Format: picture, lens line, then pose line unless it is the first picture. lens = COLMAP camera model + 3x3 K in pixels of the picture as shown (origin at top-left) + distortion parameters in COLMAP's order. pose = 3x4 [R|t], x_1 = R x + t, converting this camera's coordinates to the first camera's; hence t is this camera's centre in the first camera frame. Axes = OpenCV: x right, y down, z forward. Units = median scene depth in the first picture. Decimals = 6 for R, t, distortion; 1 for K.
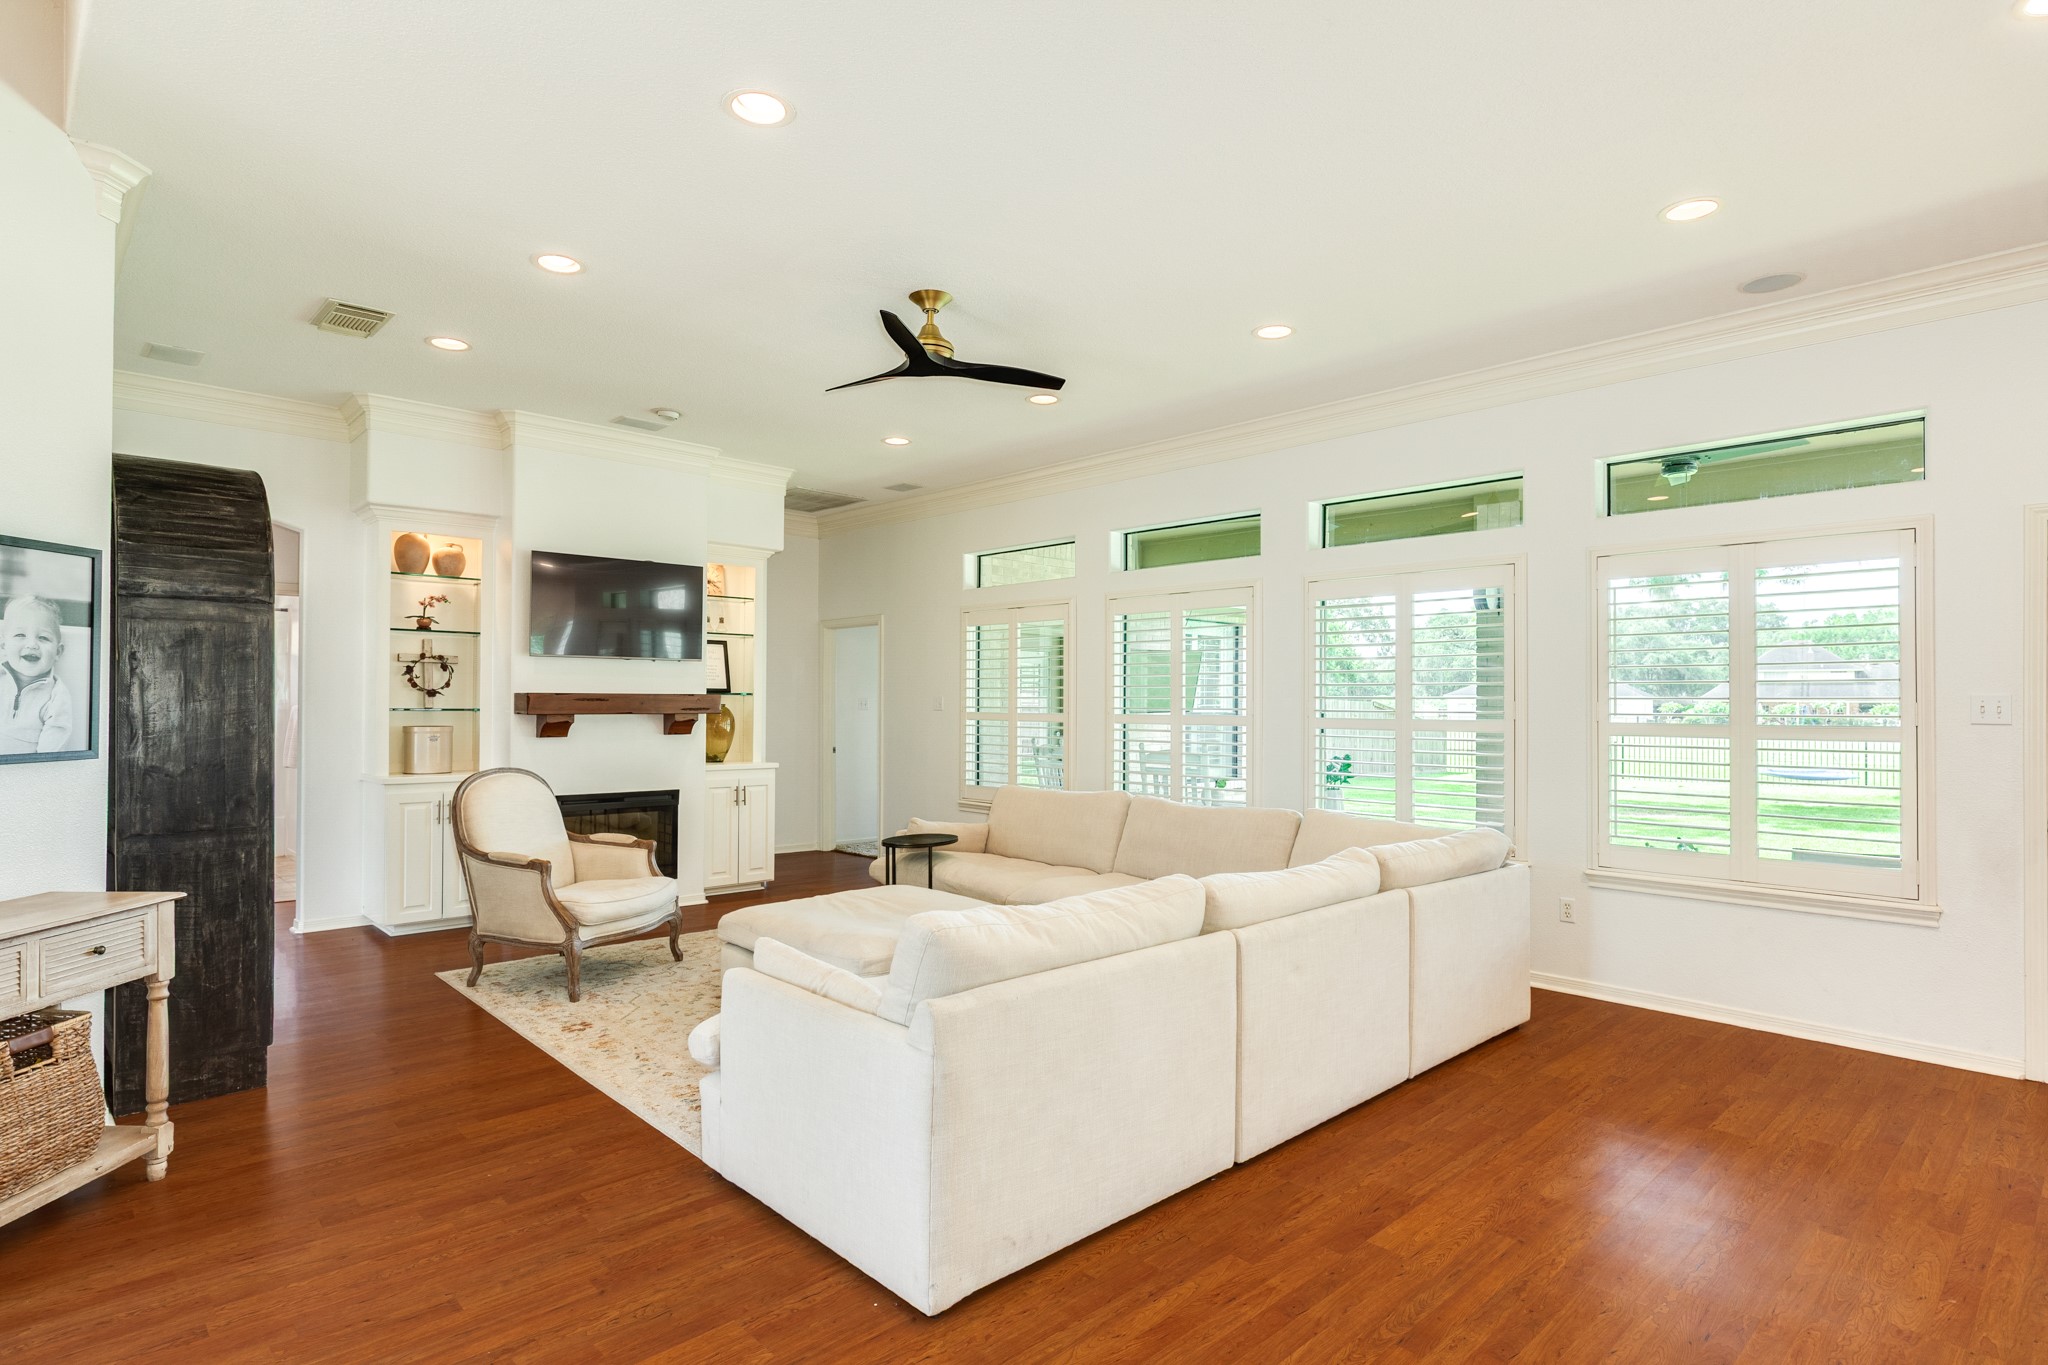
lens RADIAL K [[912.1, 0, 1024.0], [0, 912.1, 682.5], [0, 0, 1]] dist [0.007373, 0.000056]
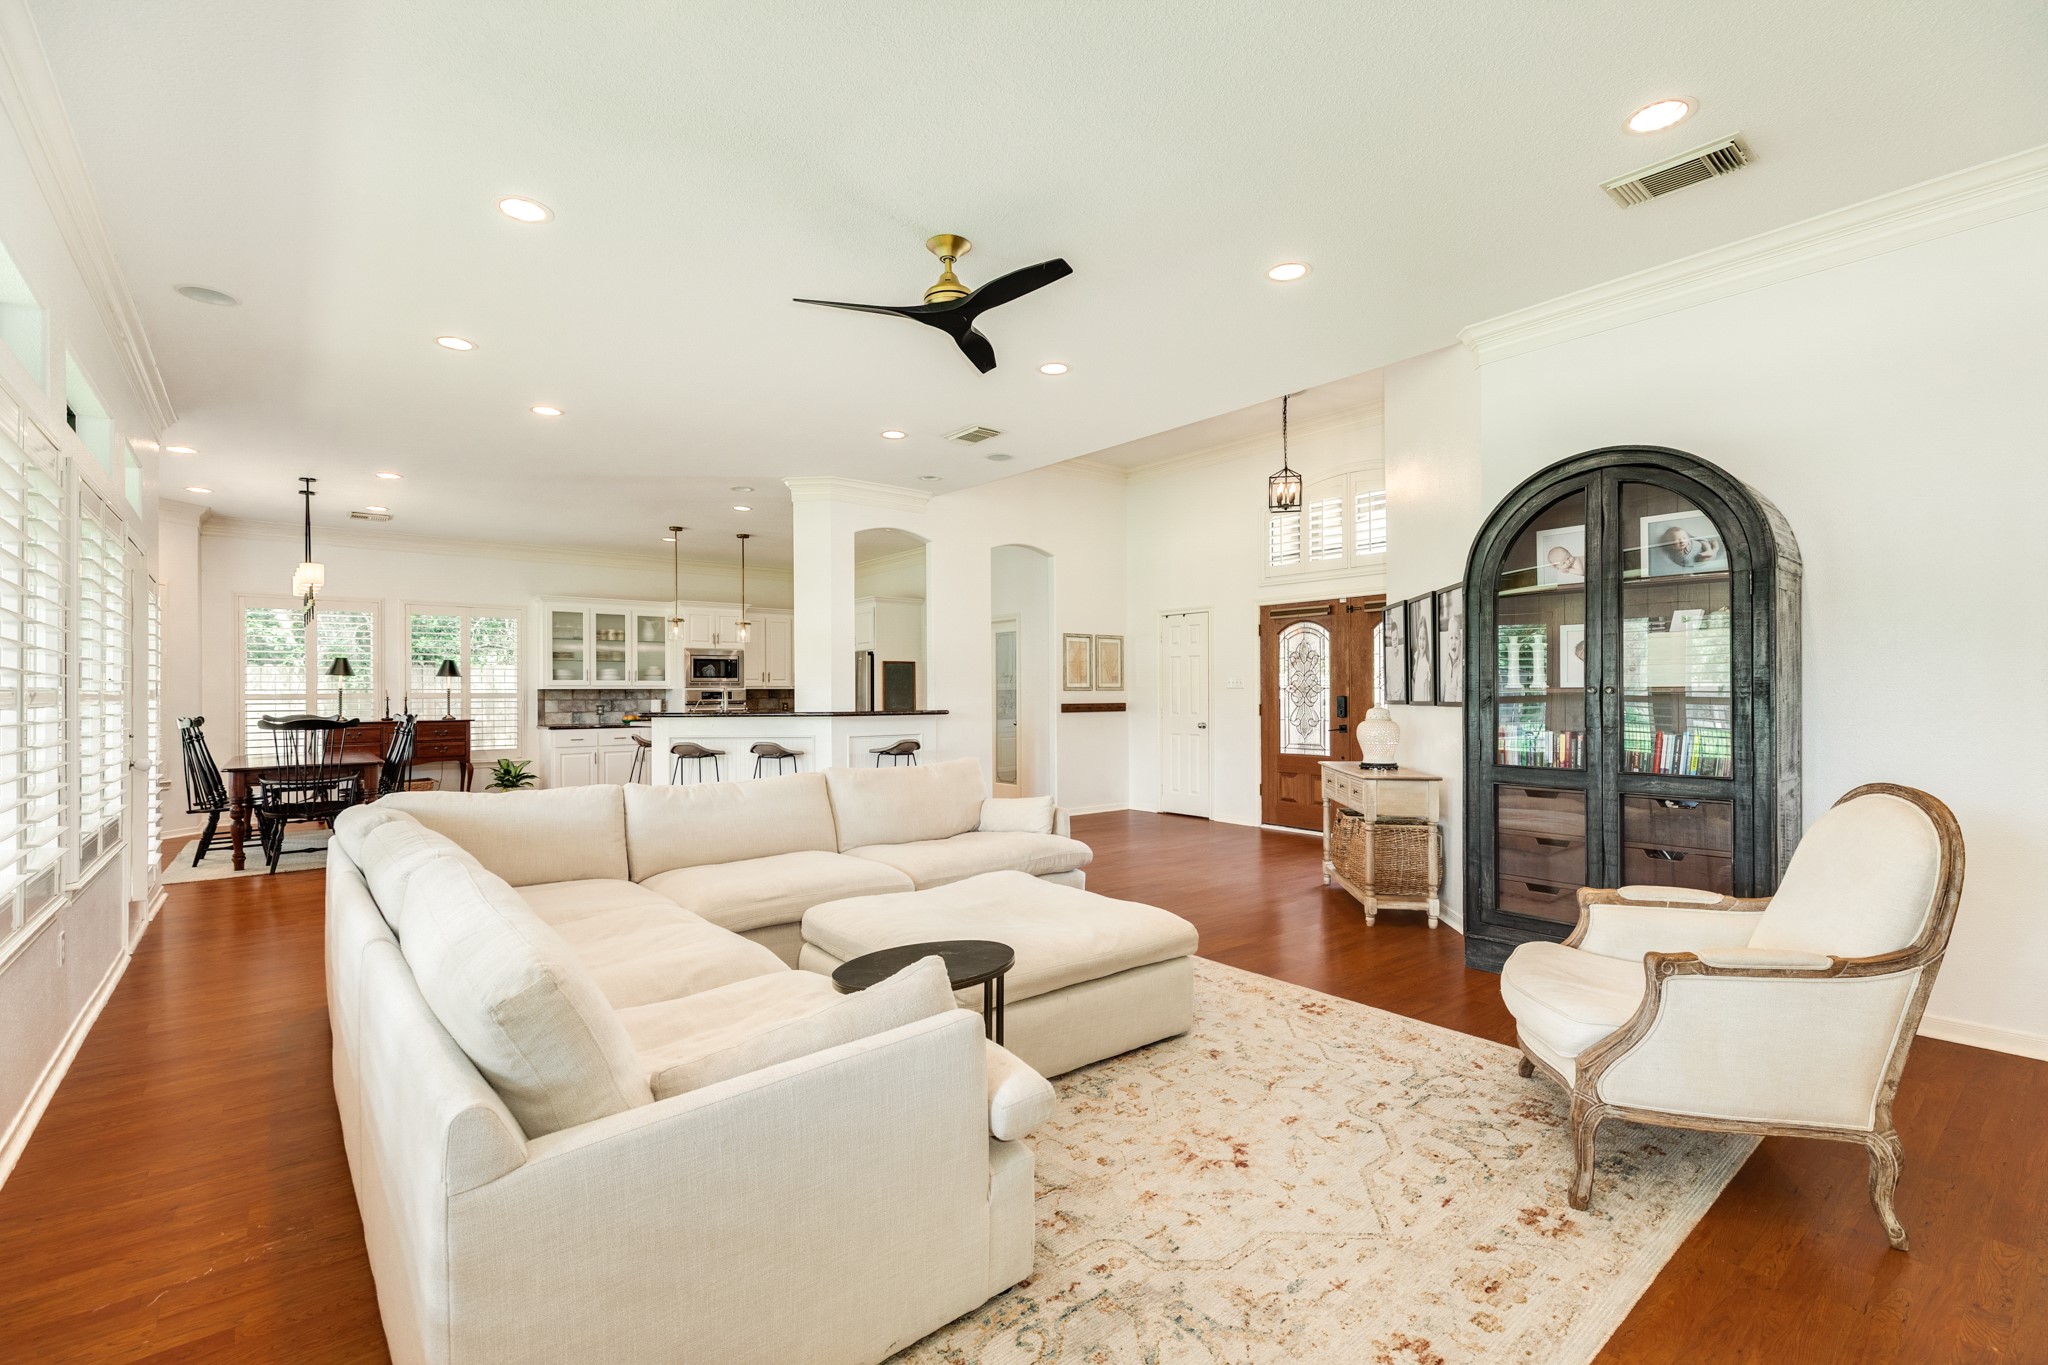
lens RADIAL K [[912.1, 0, 1024.0], [0, 912.1, 682.5], [0, 0, 1]] dist [0.007373, 0.000056]
pose [[-0.997030, 0.006496, 0.076745, -0.253603], [0.004804, 0.999742, -0.022217, 0.055338], [-0.076870, -0.021782, -0.996803, 1.931879]]
